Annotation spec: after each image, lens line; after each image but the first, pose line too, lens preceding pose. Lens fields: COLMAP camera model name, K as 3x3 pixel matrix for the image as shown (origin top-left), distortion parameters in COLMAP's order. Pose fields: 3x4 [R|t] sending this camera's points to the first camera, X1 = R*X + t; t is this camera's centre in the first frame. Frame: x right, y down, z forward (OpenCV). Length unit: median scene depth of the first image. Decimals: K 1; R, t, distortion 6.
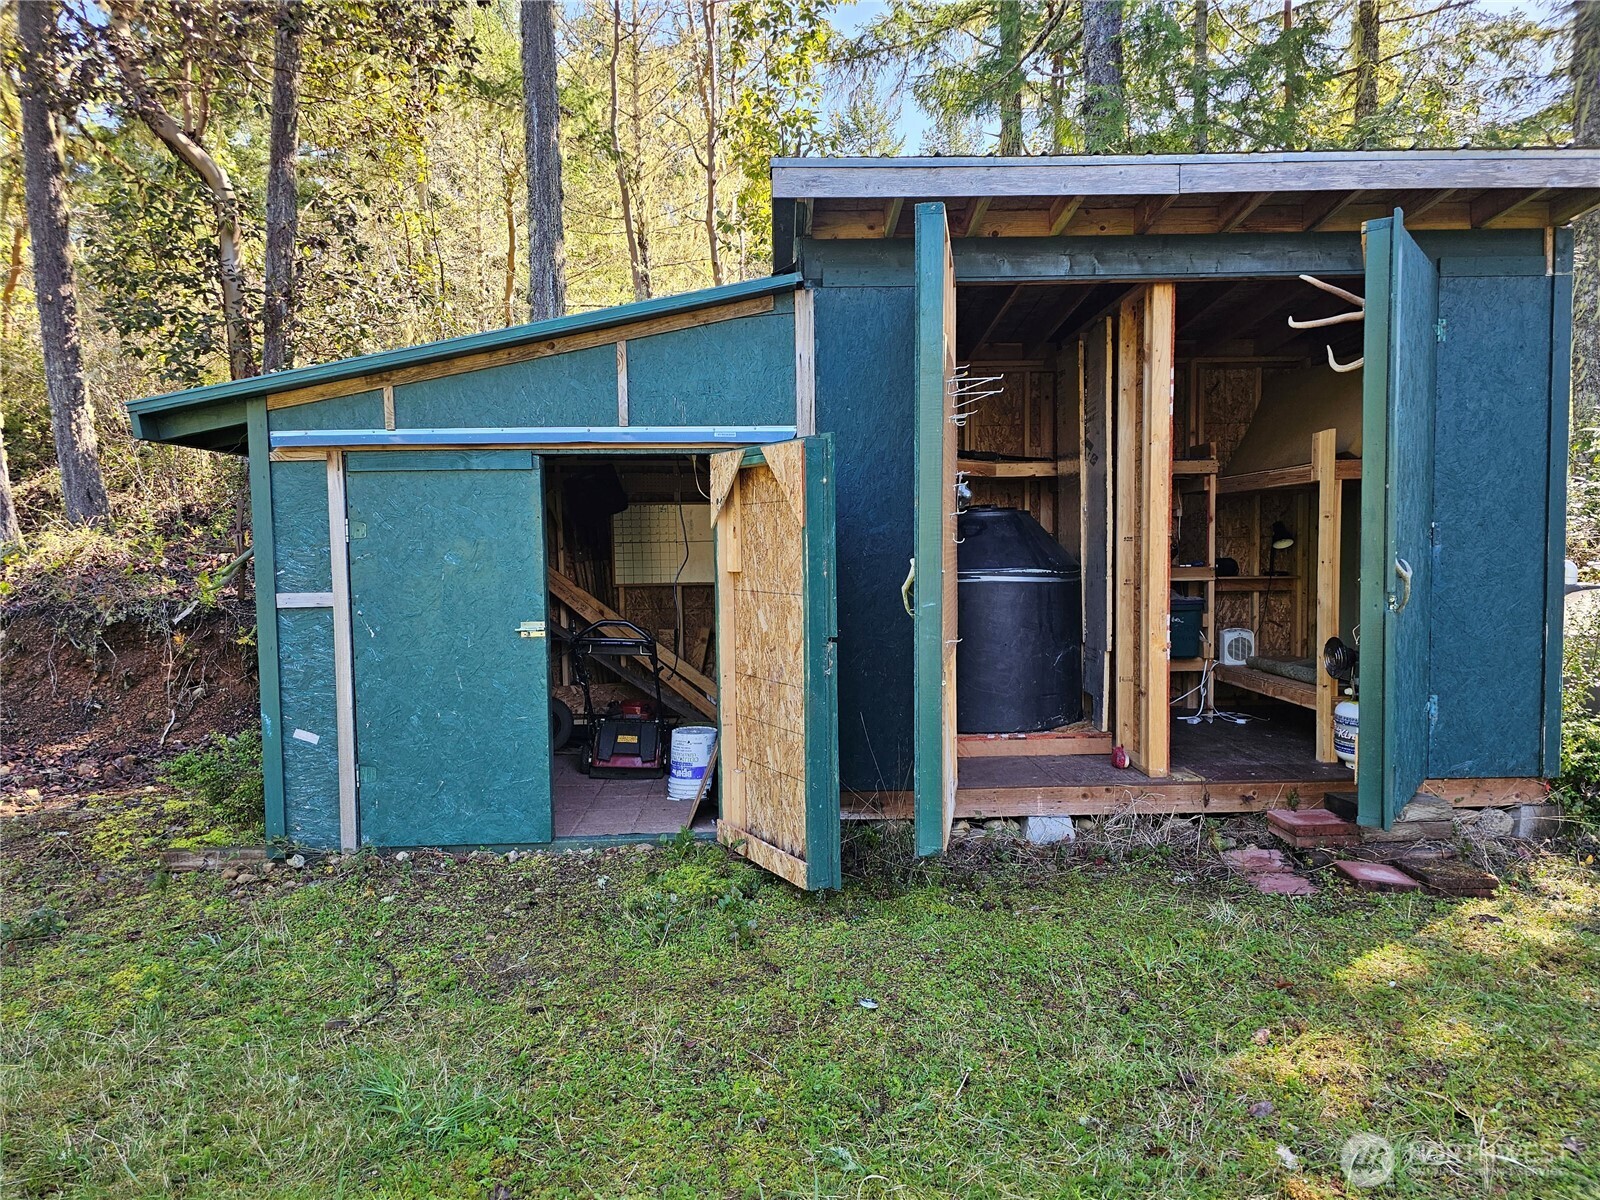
lens RADIAL K [[1037.7, 0, 807.7], [0, 1037.7, 603.2], [0, 0, 1]] dist [0.027213, -0.005210]
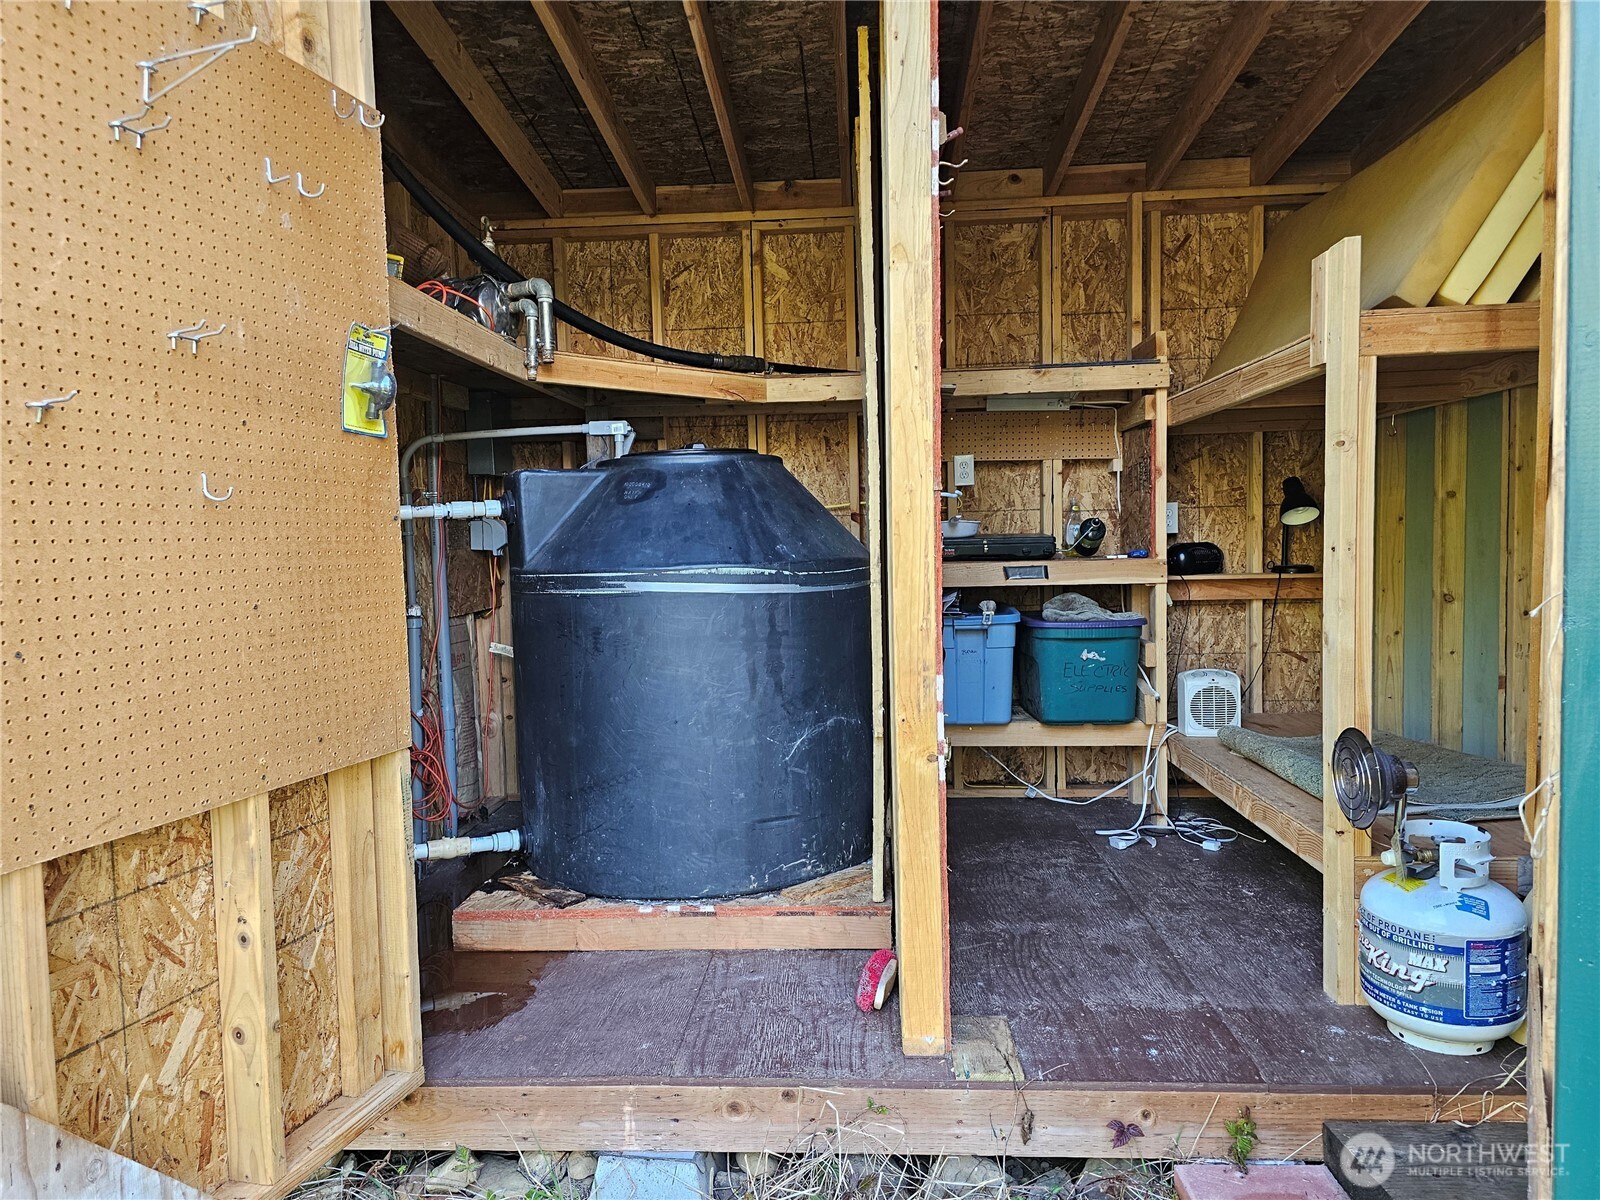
lens RADIAL K [[1037.7, 0, 795.8], [0, 1037.7, 598.3], [0, 0, 1]] dist [0.027213, -0.005210]
pose [[0.995578, -0.005709, -0.093768, 0.289692], [0.006074, 0.999975, 0.003607, -0.019855], [0.093745, -0.004161, 0.995588, 0.506900]]
